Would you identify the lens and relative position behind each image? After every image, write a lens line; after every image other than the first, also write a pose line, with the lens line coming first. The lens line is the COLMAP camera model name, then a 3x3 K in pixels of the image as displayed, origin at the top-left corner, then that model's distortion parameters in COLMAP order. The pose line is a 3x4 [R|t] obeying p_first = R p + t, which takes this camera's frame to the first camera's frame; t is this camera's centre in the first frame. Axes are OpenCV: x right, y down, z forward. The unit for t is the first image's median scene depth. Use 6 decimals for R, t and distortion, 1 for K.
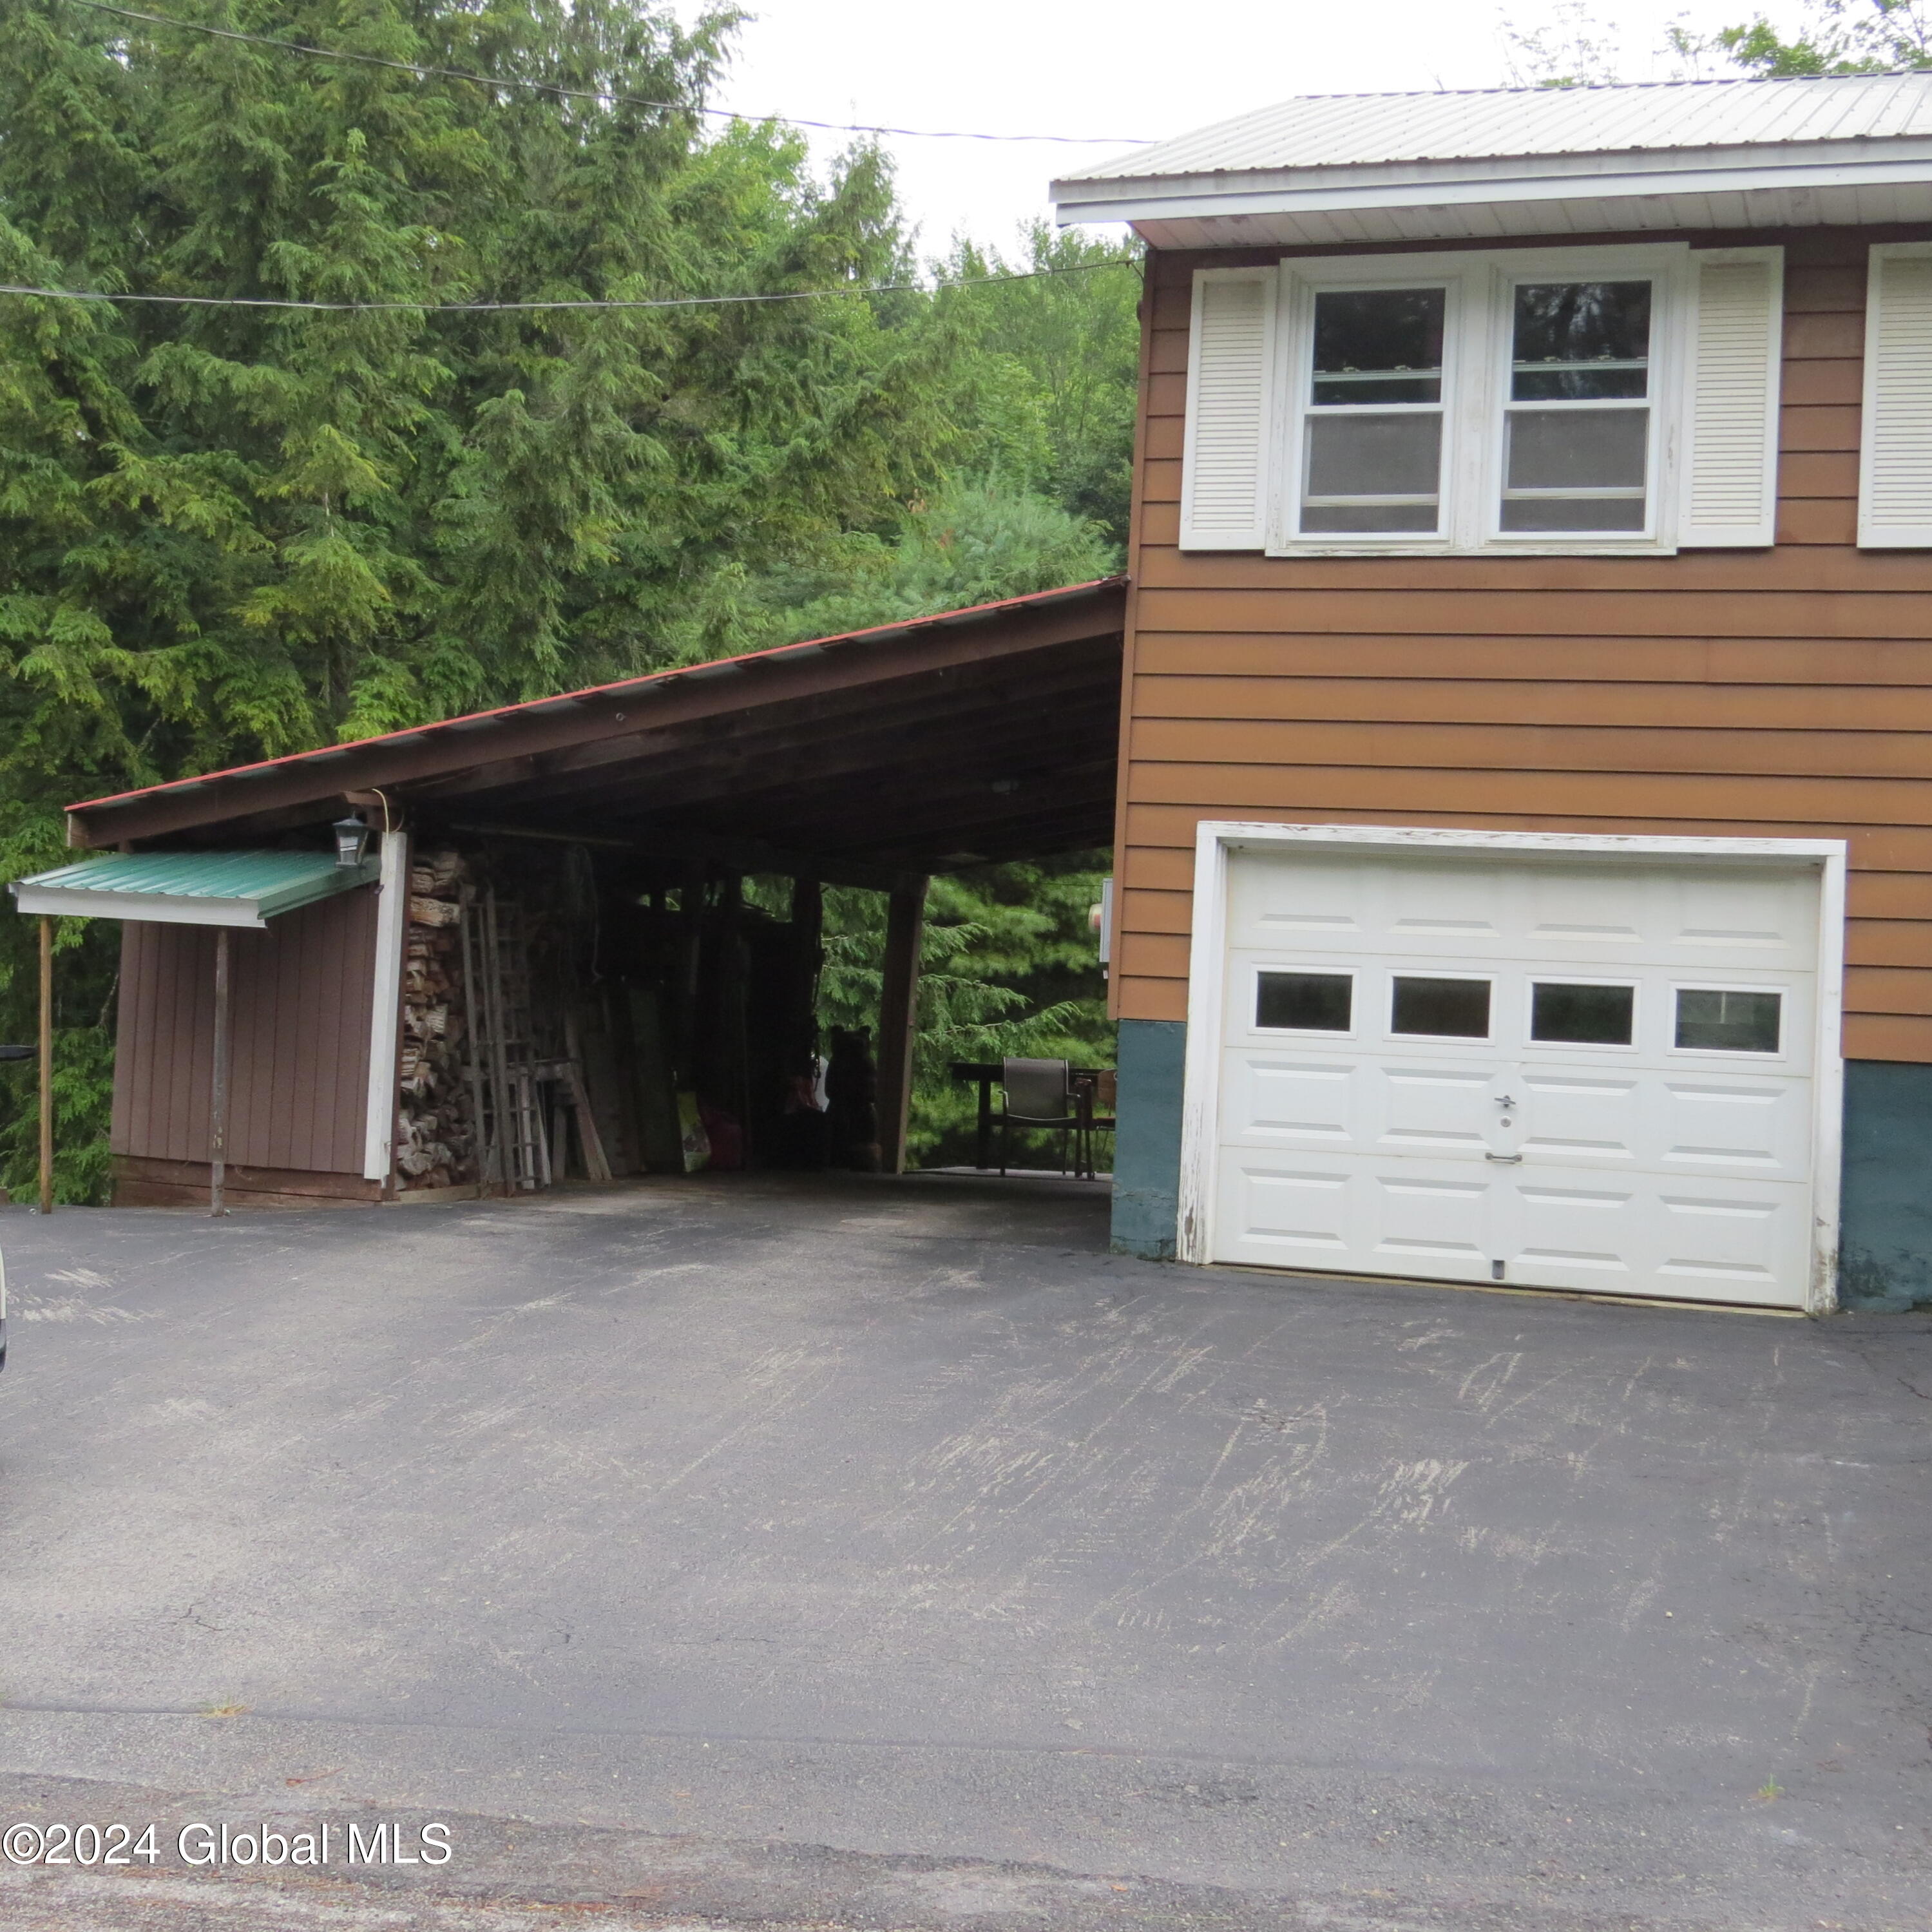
lens RADIAL K [[2854.6, 0, 965.9], [0, 2854.6, 968.5], [0, 0, 1]] dist [-0.070410, 0.000000]
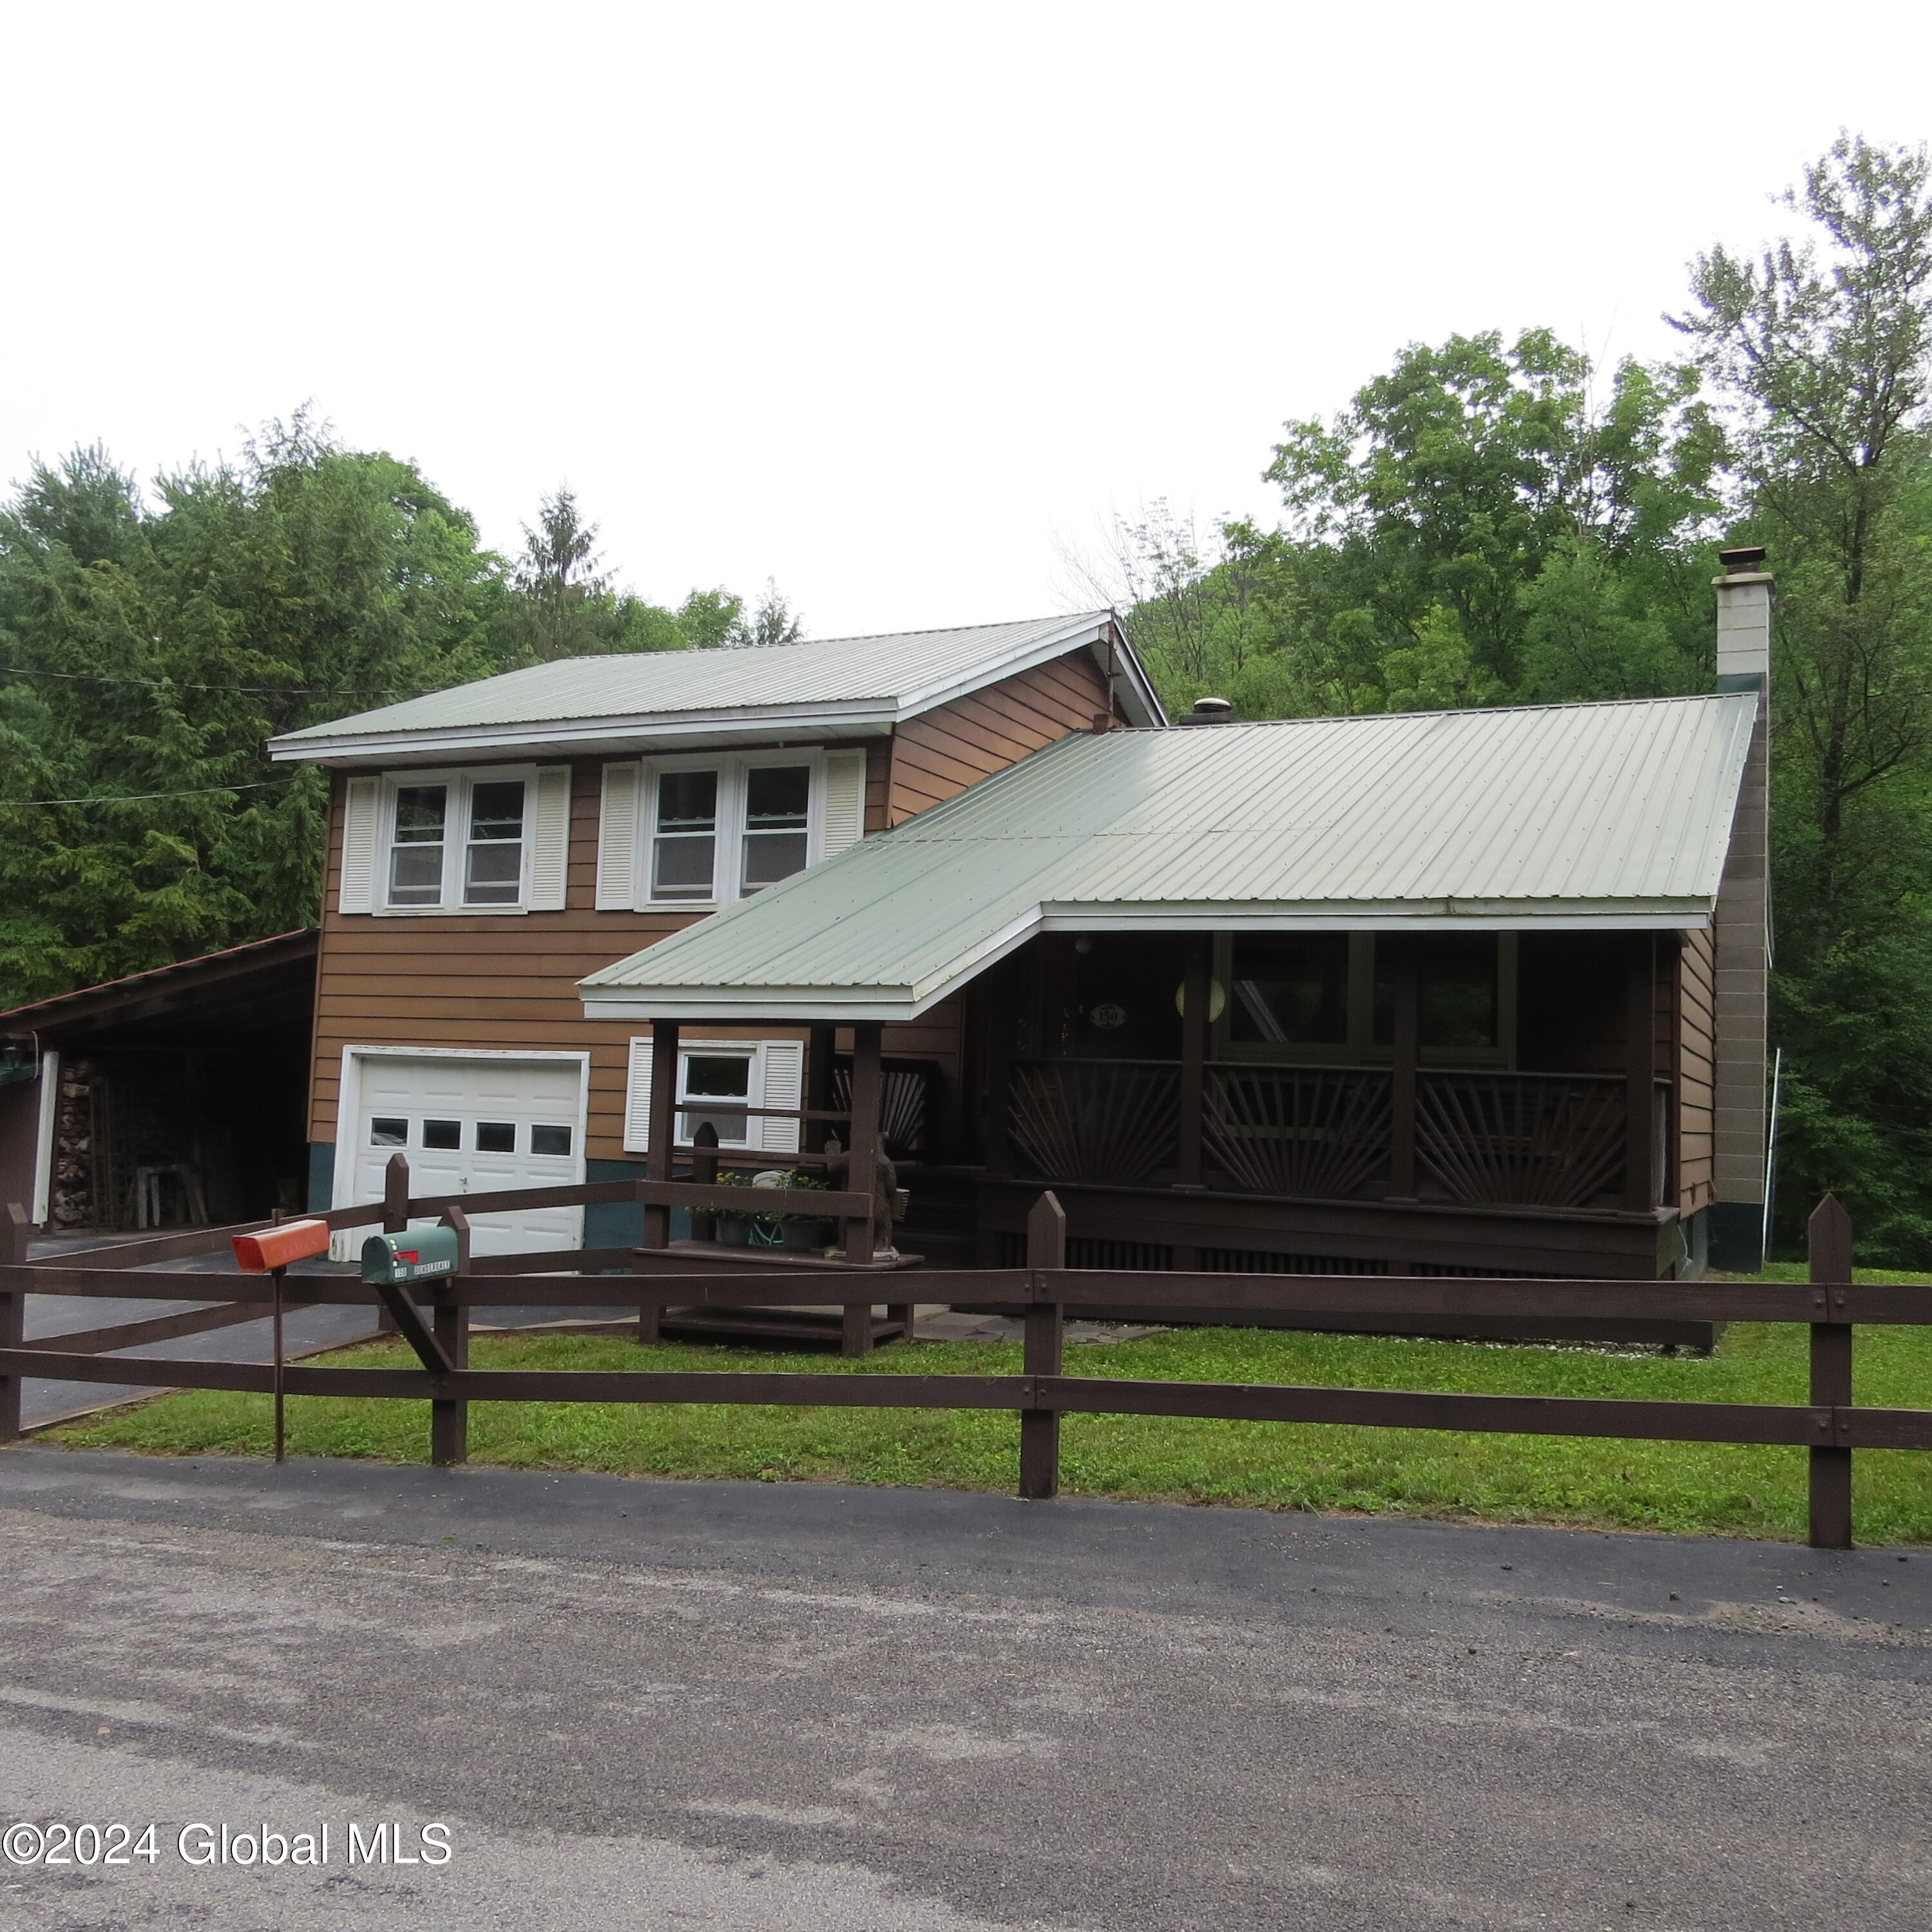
lens RADIAL K [[1877.2, 0, 966.5], [0, 1877.2, 962.9], [0, 0, 1]] dist [-0.021488, 0.000000]
pose [[0.996032, -0.022496, -0.086110, 0.642884], [0.016923, 0.997747, -0.064916, -0.015402], [0.087376, 0.063201, 0.994169, -0.306991]]
